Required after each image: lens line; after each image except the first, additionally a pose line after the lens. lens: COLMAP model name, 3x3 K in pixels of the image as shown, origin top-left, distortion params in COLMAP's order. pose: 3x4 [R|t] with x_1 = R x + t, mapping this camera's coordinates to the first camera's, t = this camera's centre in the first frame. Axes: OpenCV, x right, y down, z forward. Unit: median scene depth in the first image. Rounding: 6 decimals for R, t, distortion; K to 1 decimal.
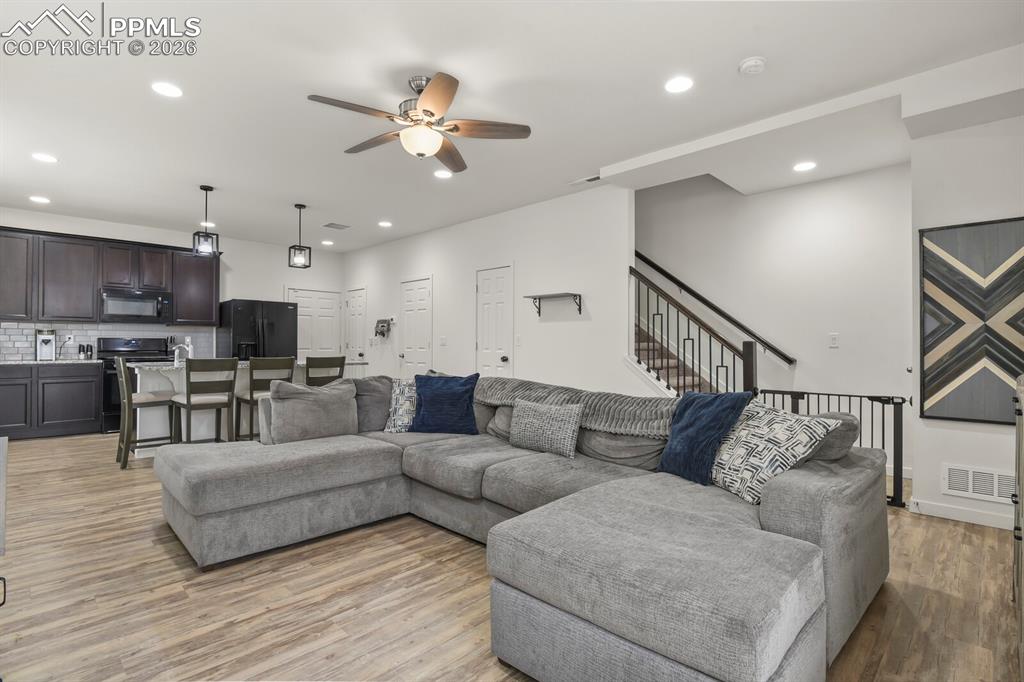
lens RADIAL K [[495.3, 0, 516.5], [0, 495.3, 339.5], [0, 0, 1]] dist [-0.006486, -0.005217]
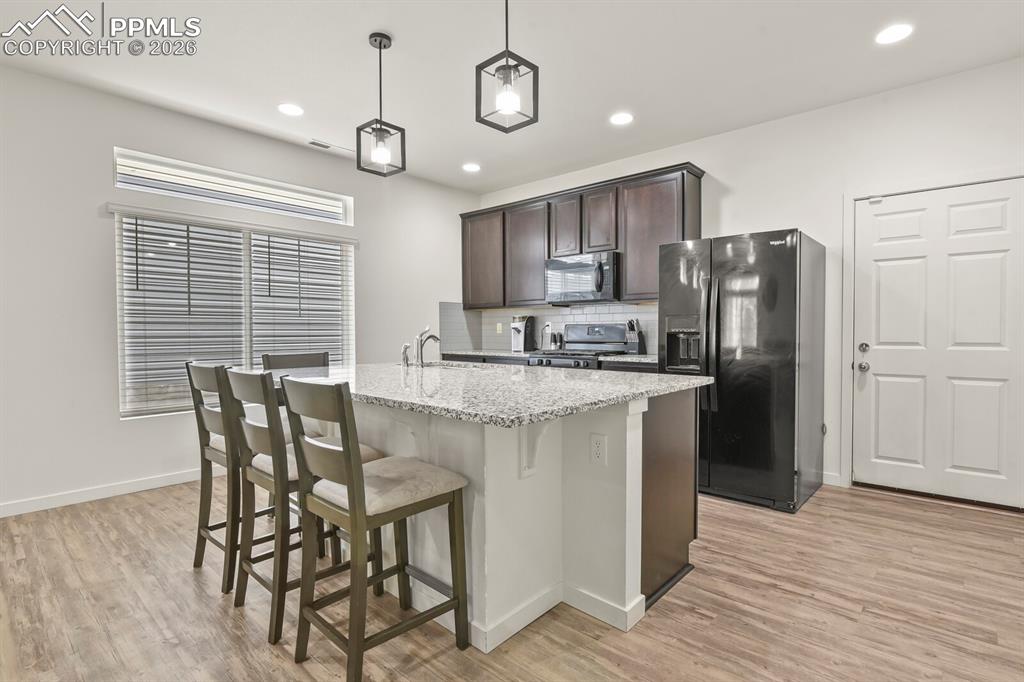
lens RADIAL K [[495.3, 0, 515.3], [0, 495.3, 343.2], [0, 0, 1]] dist [-0.006486, -0.005217]
pose [[0.047774, 0.024845, -0.998549, -0.078077], [0.016693, 0.999531, 0.025668, 0.005224], [0.998719, -0.017895, 0.047337, 0.957370]]
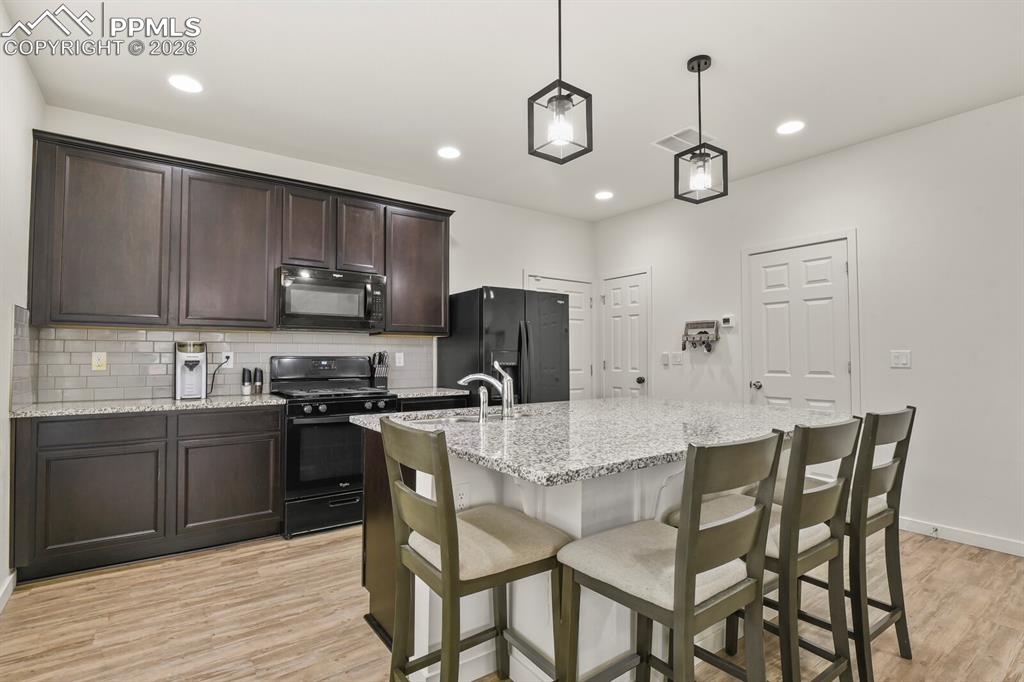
lens RADIAL K [[495.3, 0, 516.3], [0, 495.3, 340.2], [0, 0, 1]] dist [-0.006486, -0.005217]
pose [[0.985597, -0.009652, -0.168838, -0.514877], [0.005641, 0.999691, -0.024217, -0.007357], [0.169020, 0.022916, 0.985346, 0.524026]]
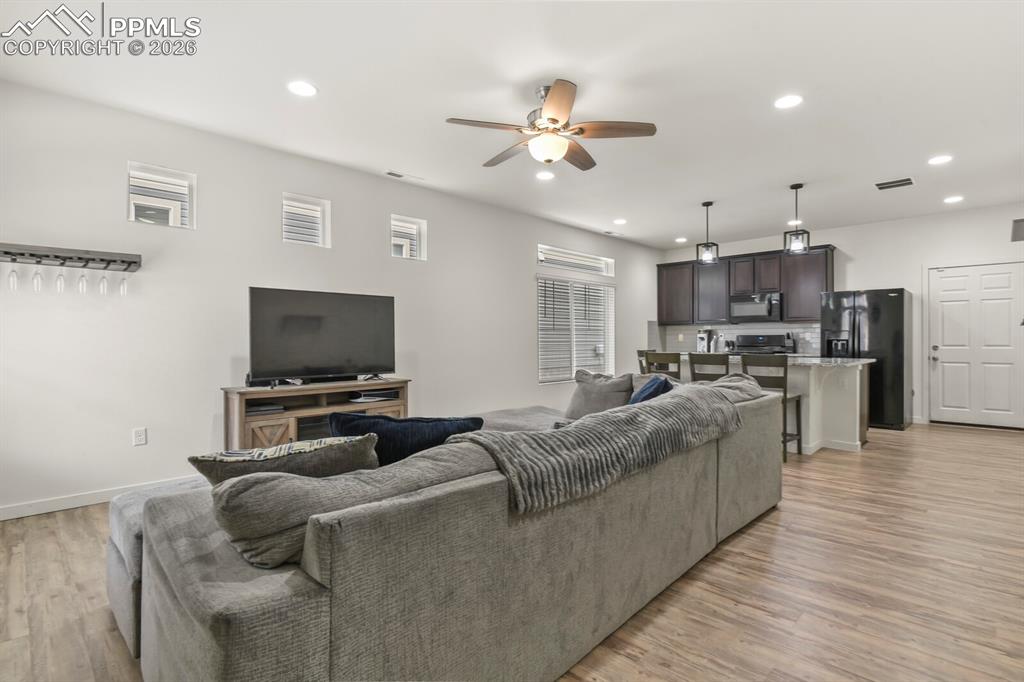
lens RADIAL K [[495.3, 0, 515.2], [0, 495.3, 339.6], [0, 0, 1]] dist [-0.006486, -0.005217]
pose [[-0.002278, -0.004045, -0.999989, 0.442819], [0.014589, 0.999885, -0.004078, 0.004734], [0.999891, -0.014598, -0.002218, 0.475582]]
